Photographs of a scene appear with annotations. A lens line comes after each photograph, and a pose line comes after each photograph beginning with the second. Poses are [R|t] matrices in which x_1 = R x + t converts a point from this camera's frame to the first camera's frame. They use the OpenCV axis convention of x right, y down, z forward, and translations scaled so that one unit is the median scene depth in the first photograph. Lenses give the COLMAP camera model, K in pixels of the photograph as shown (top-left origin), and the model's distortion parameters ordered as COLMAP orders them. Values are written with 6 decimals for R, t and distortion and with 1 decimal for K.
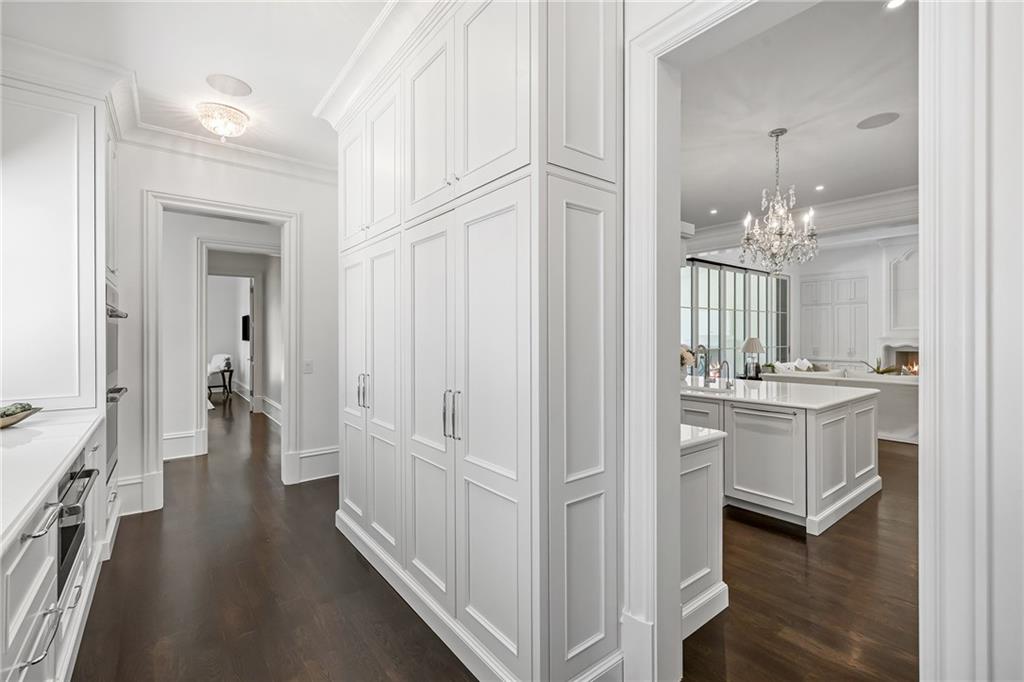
lens RADIAL K [[450.5, 0, 511.8], [0, 450.5, 339.0], [0, 0, 1]] dist [-0.002766, -0.000304]
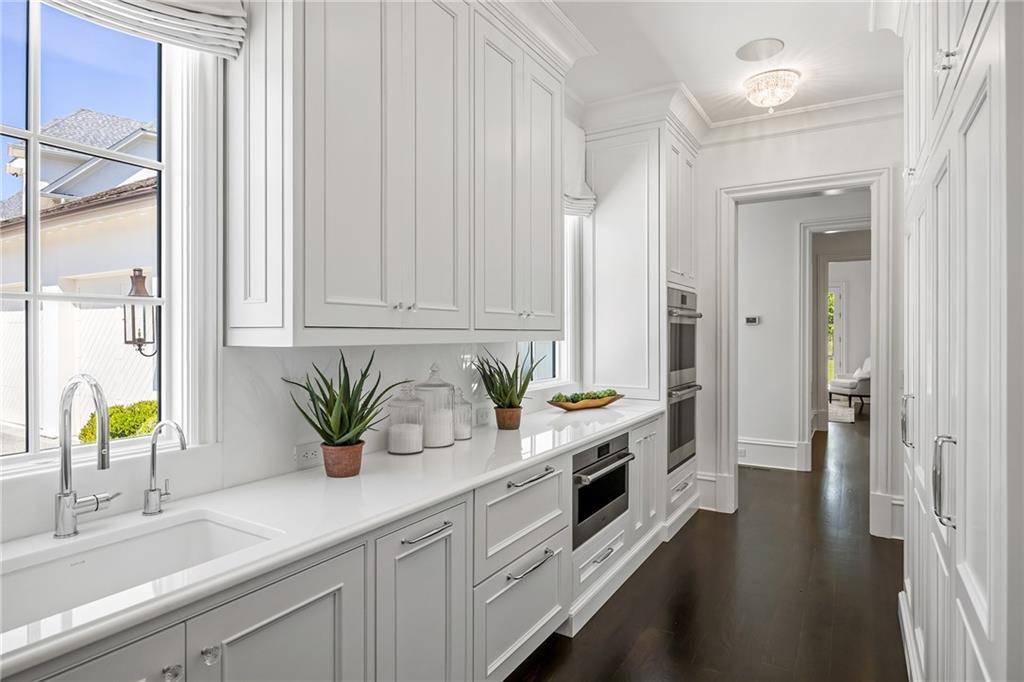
lens RADIAL K [[557.6, 0, 515.8], [0, 557.6, 336.7], [0, 0, 1]] dist [-0.005975, 0.000496]
pose [[0.357145, 0.004336, -0.934039, 0.213609], [-0.005370, 0.999982, 0.002589, -0.005326], [0.934033, 0.004092, 0.357162, 0.168414]]
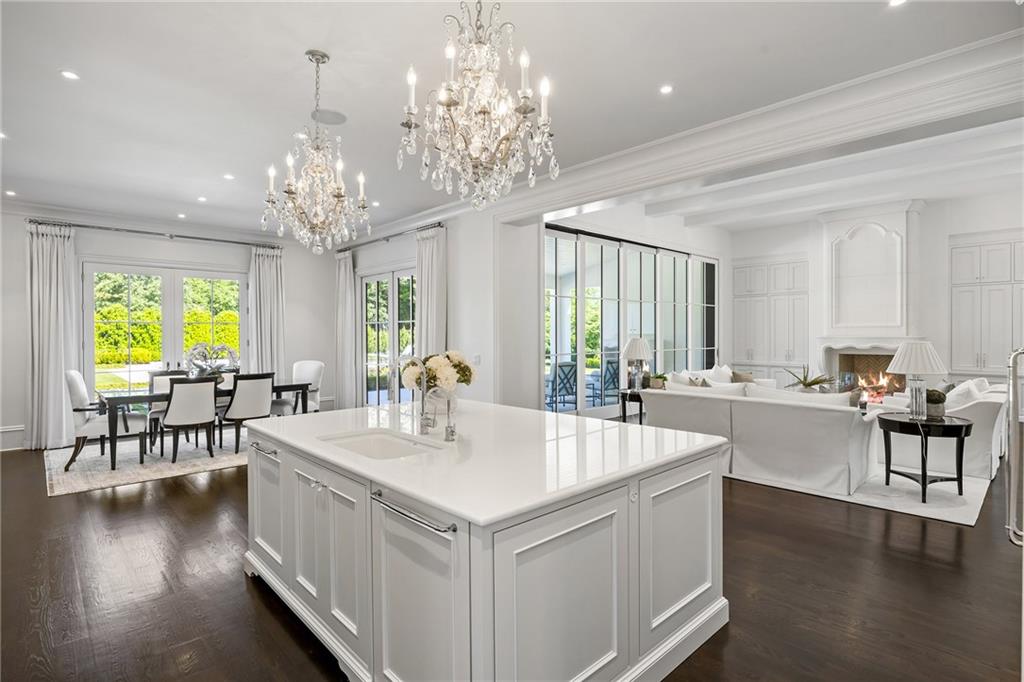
lens RADIAL K [[511.6, 0, 515.3], [0, 511.6, 338.8], [0, 0, 1]] dist [0.001548, 0.000234]
pose [[0.994609, -0.000328, 0.103700, 0.090522], [-0.000064, 0.999993, 0.003774, -0.001678], [-0.103700, -0.003760, 0.994601, 0.074647]]
